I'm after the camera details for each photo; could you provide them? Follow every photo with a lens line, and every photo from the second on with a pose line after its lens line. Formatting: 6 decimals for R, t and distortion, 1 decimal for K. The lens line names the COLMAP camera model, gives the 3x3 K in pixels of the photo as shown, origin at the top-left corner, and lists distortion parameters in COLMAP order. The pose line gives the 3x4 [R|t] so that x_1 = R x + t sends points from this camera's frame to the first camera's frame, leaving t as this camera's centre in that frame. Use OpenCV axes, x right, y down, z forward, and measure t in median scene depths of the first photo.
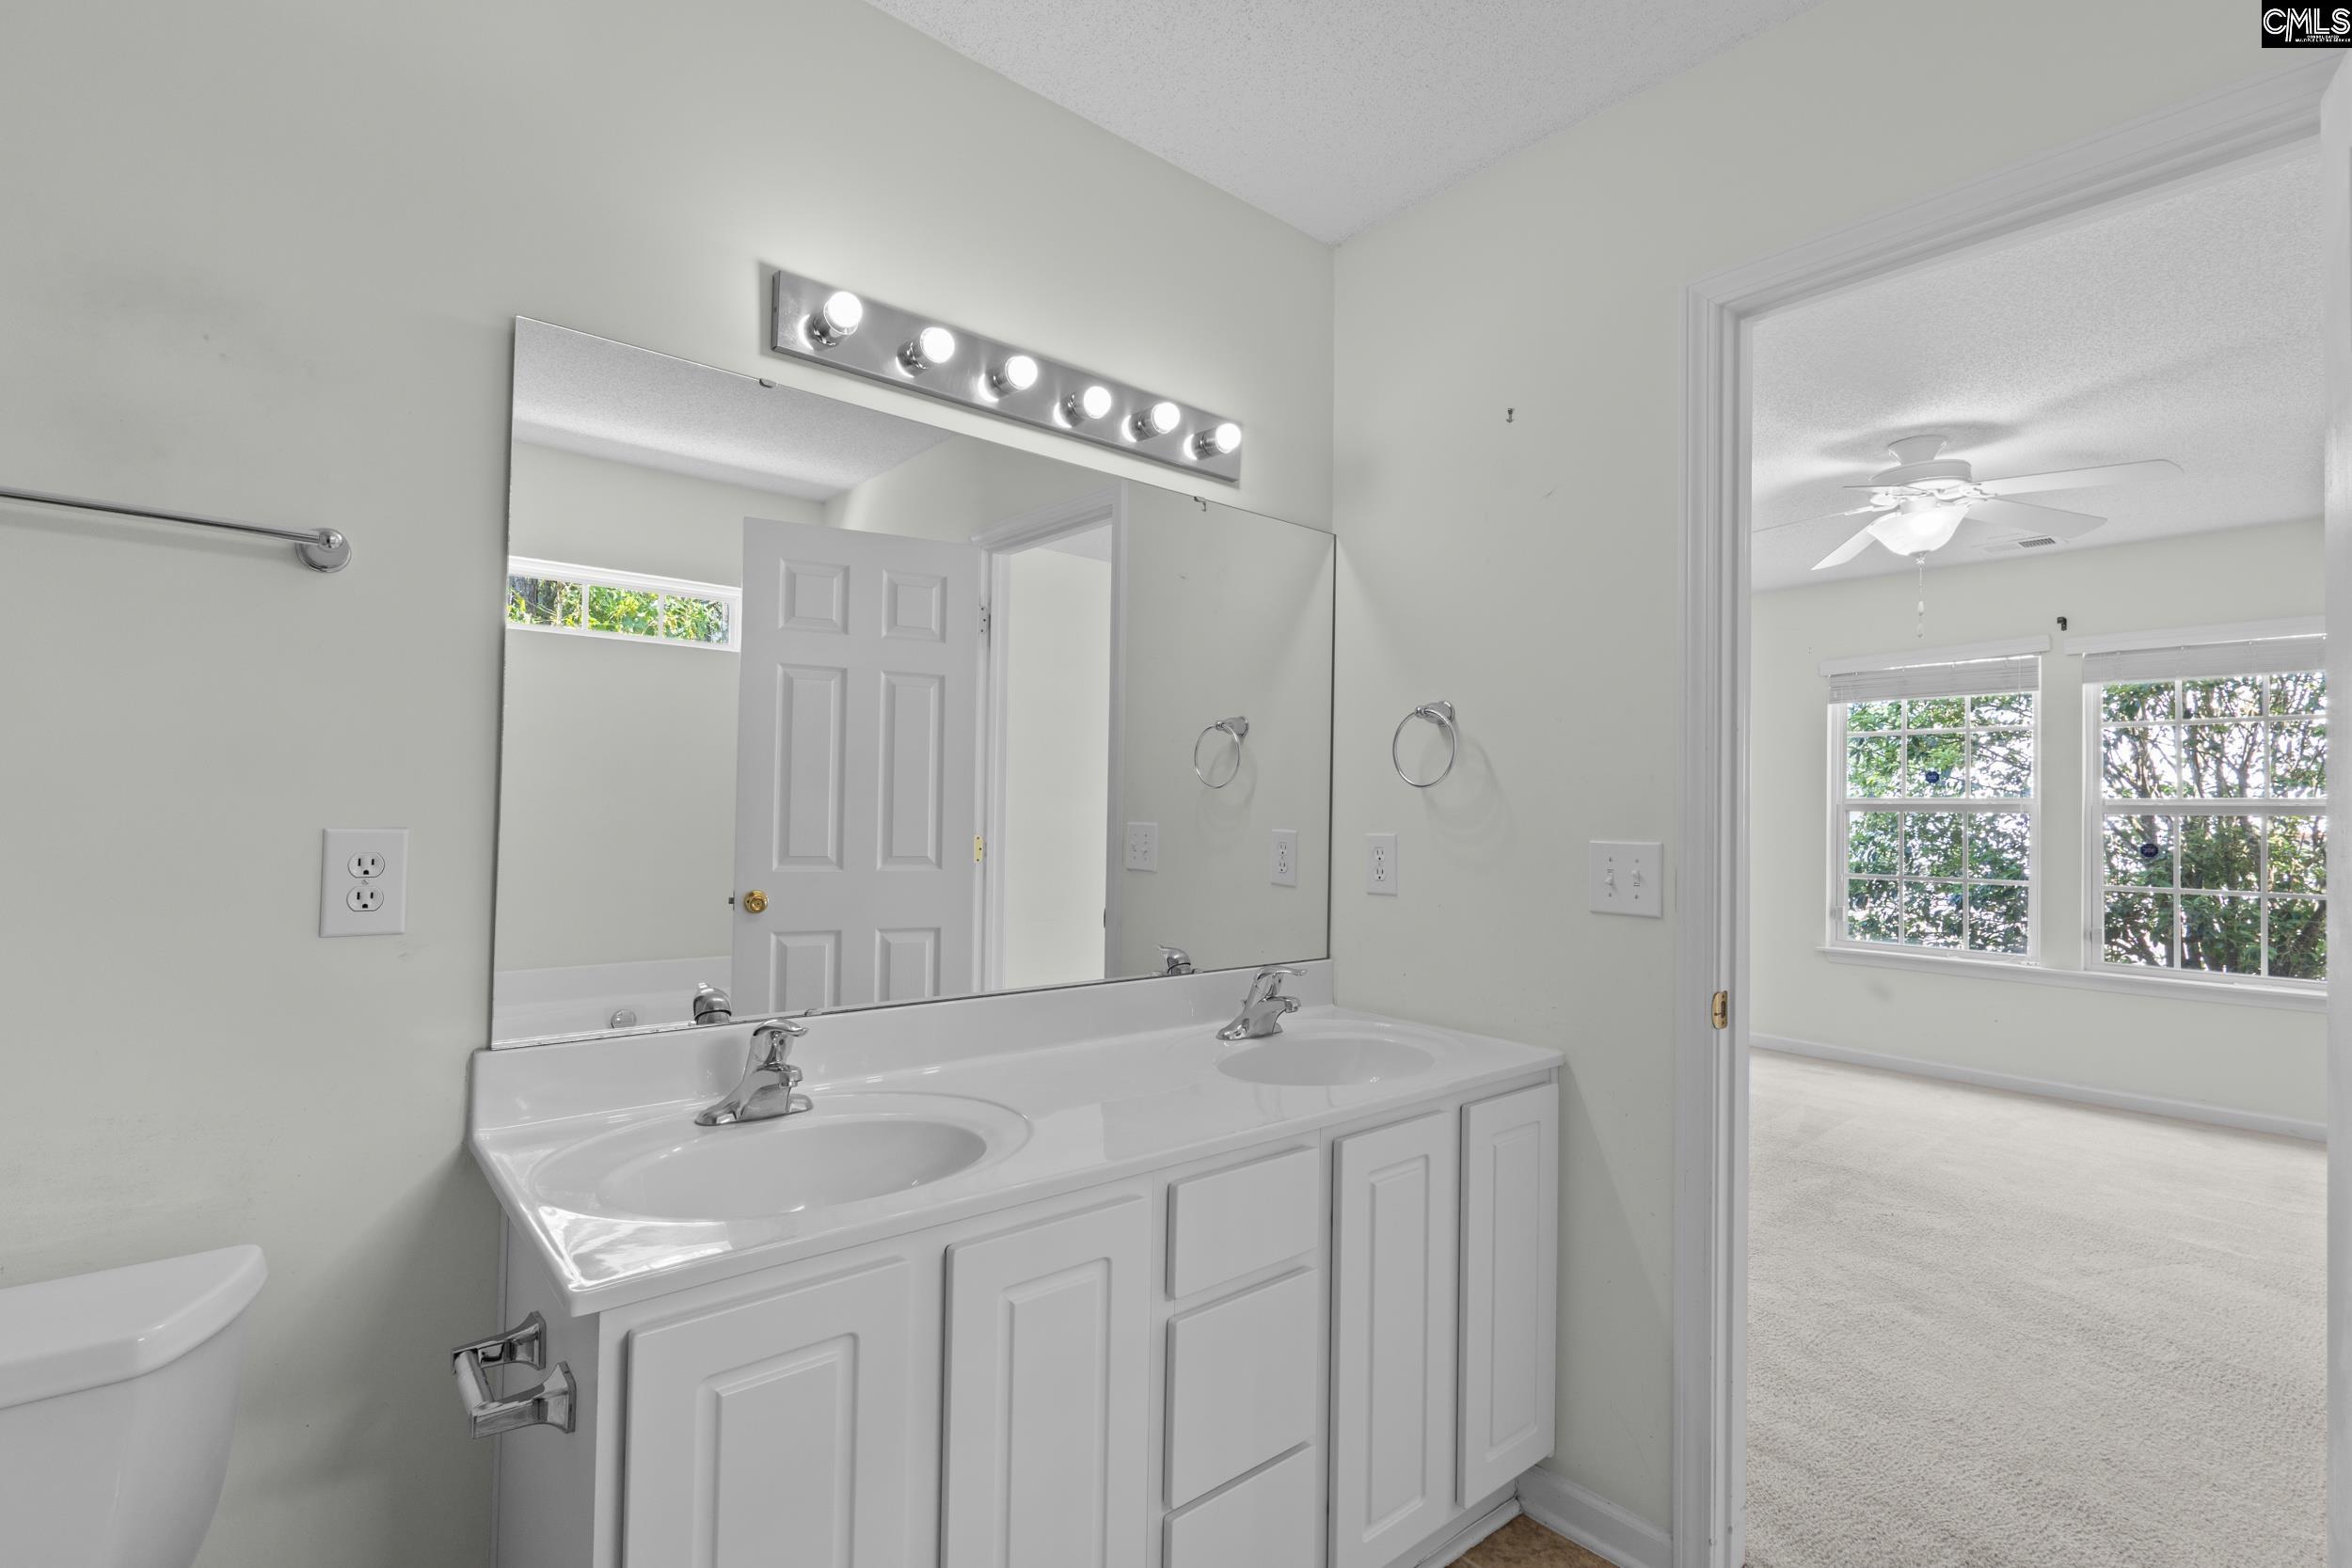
lens RADIAL K [[1083.8, 0, 1176.0], [0, 1083.8, 784.0], [0, 0, 1]] dist [-0.002339, 0.000301]
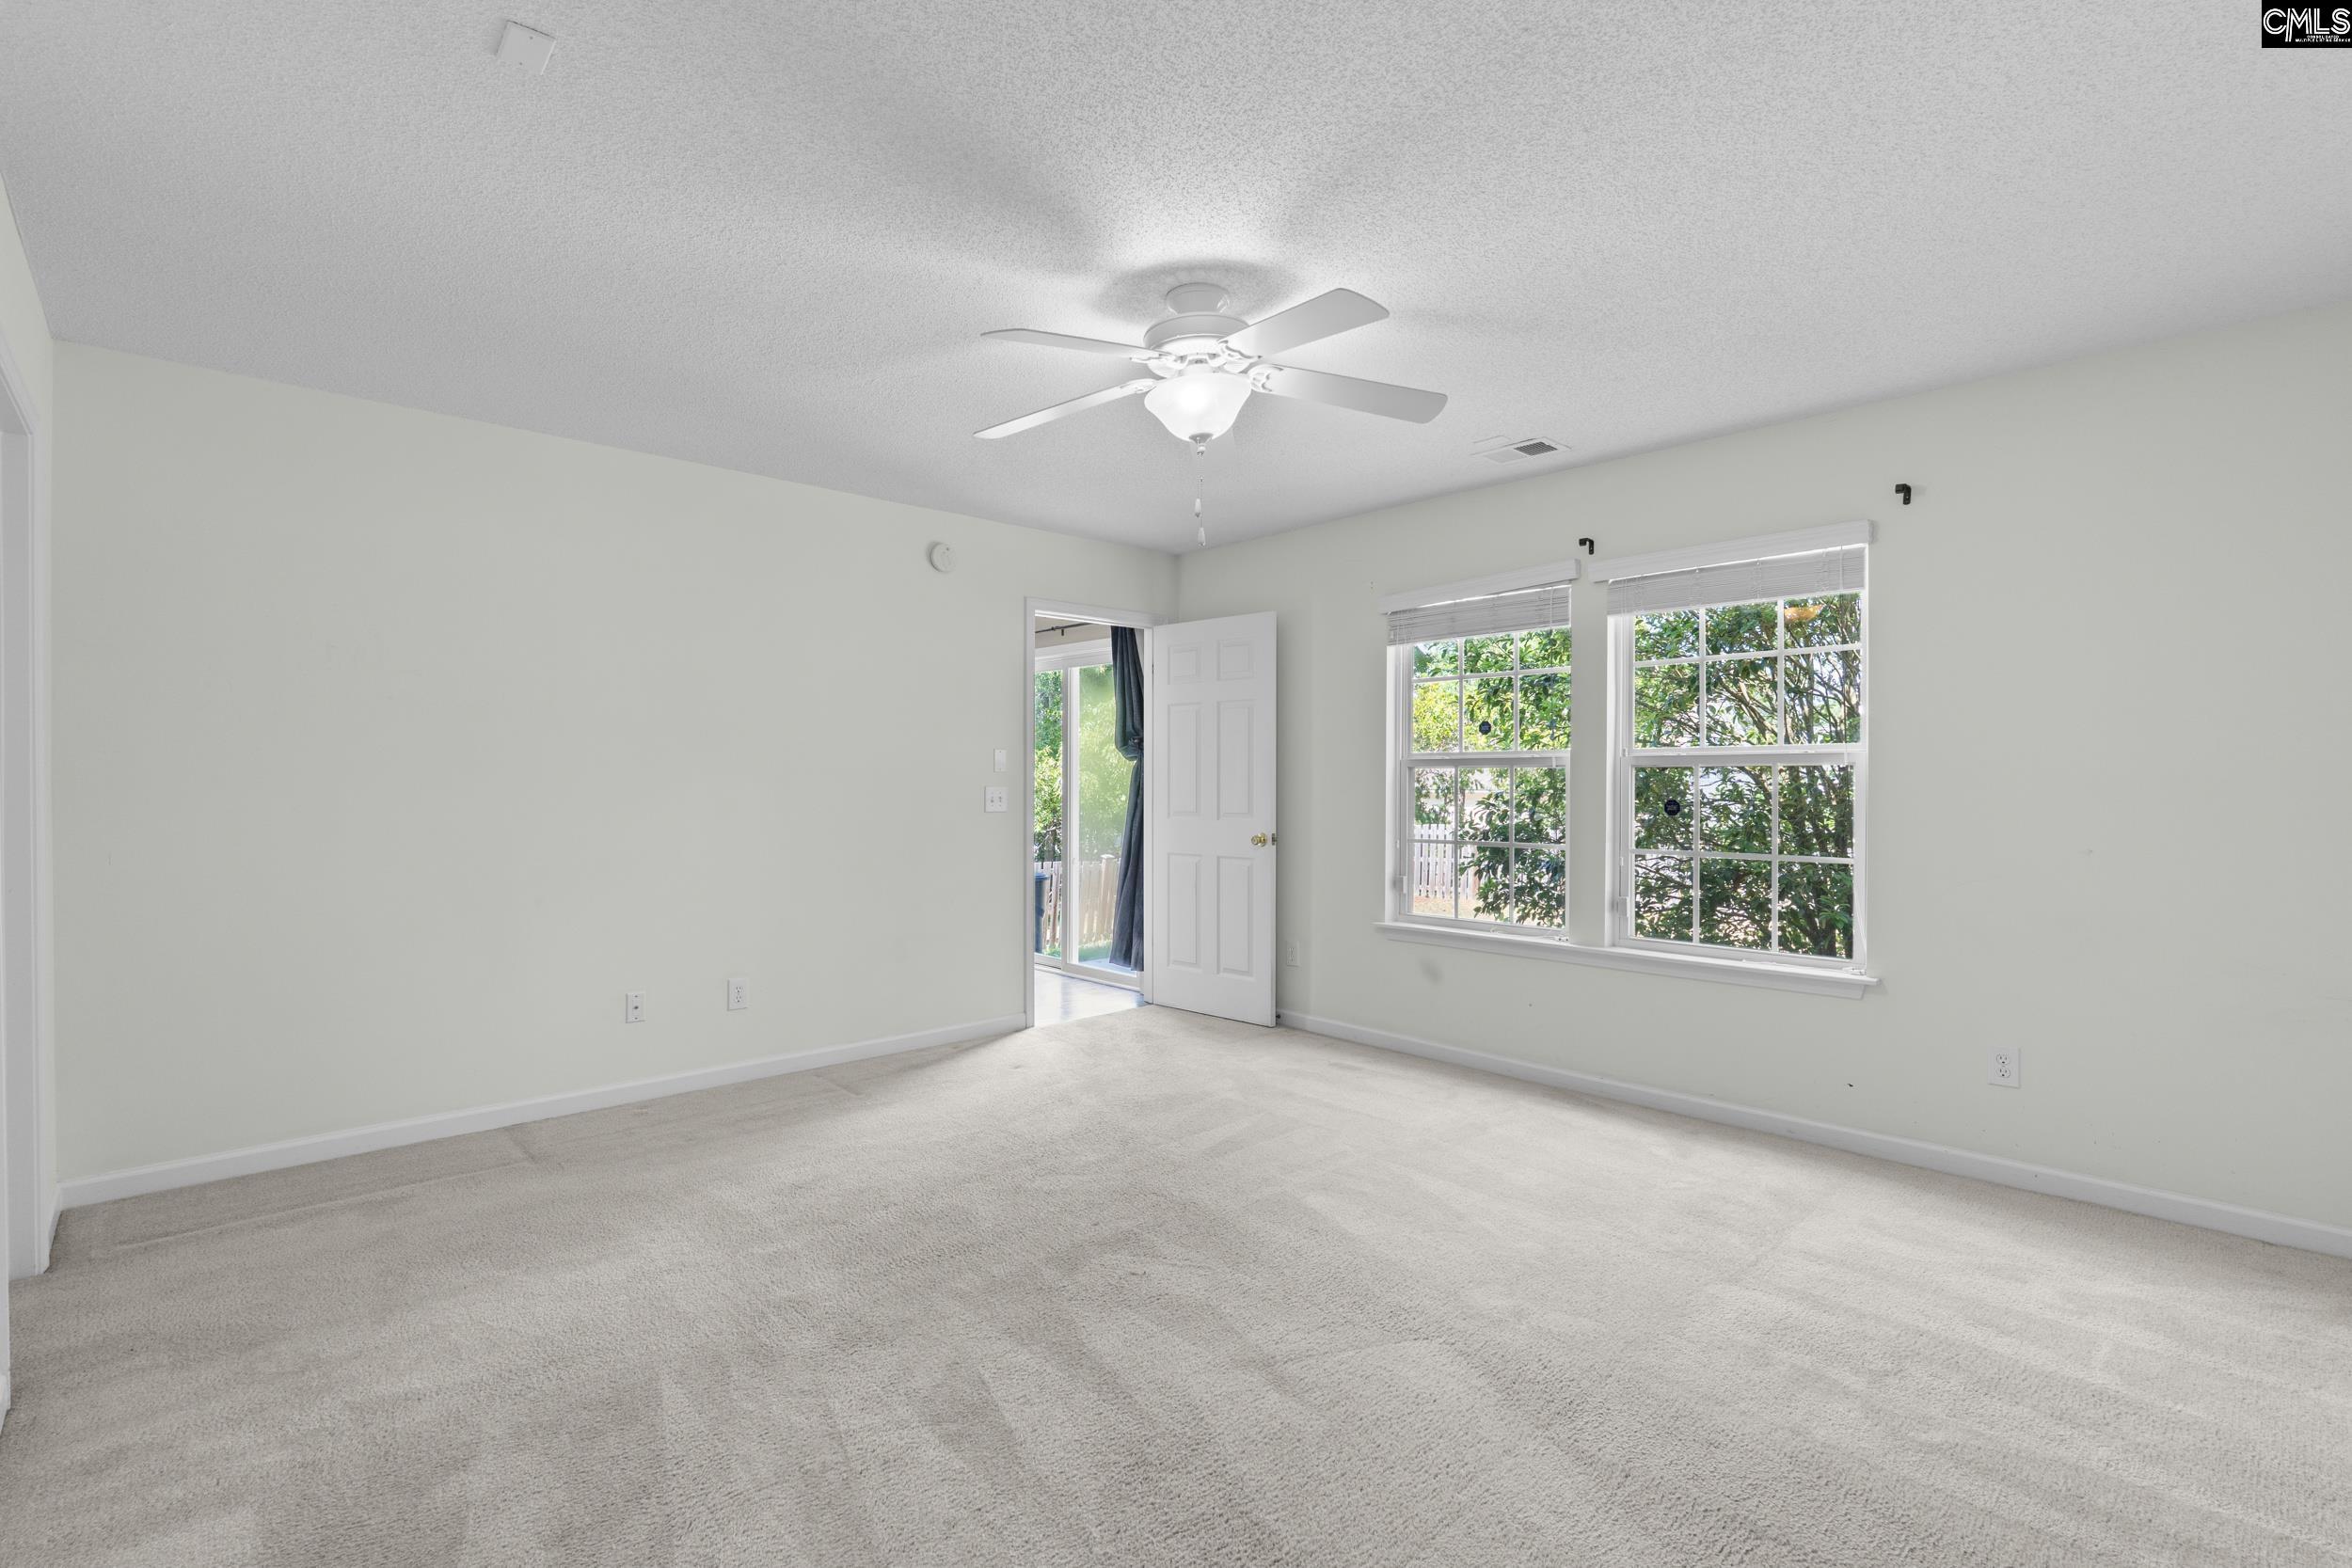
lens RADIAL K [[1083.8, 0, 1176.0], [0, 1083.8, 784.0], [0, 0, 1]] dist [-0.002339, 0.000301]
pose [[0.998829, -0.015980, 0.045668, 0.463531], [0.014684, 0.999484, 0.028581, 0.011748], [-0.046101, -0.027877, 0.998548, 0.152986]]
